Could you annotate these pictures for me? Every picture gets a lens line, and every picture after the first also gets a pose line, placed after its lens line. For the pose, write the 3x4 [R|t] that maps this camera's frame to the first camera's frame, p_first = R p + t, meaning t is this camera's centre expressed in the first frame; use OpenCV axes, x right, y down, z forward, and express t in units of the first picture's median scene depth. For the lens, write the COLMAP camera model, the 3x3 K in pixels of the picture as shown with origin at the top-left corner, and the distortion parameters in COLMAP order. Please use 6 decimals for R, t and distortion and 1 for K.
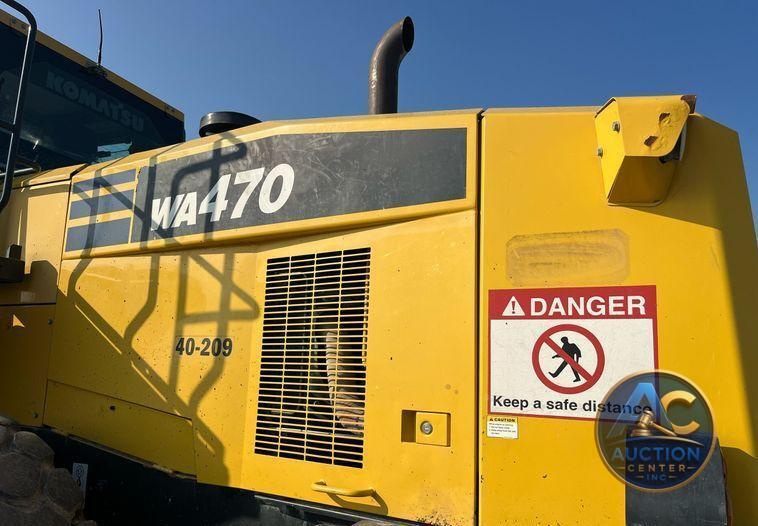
lens RADIAL K [[577.2, 0, 378.6], [0, 577.2, 281.7], [0, 0, 1]] dist [0.053367, -0.076799]
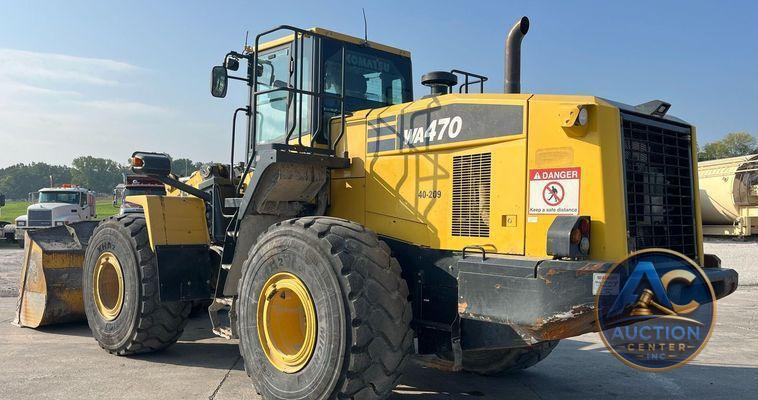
lens RADIAL K [[634.6, 0, 379.8], [0, 634.6, 222.2], [0, 0, 1]] dist [0.049152, -0.000354]
pose [[0.931790, -0.011851, -0.362804, 0.468279], [0.066354, 0.988188, 0.138138, -0.152412], [0.356881, -0.152790, 0.921570, -1.544523]]
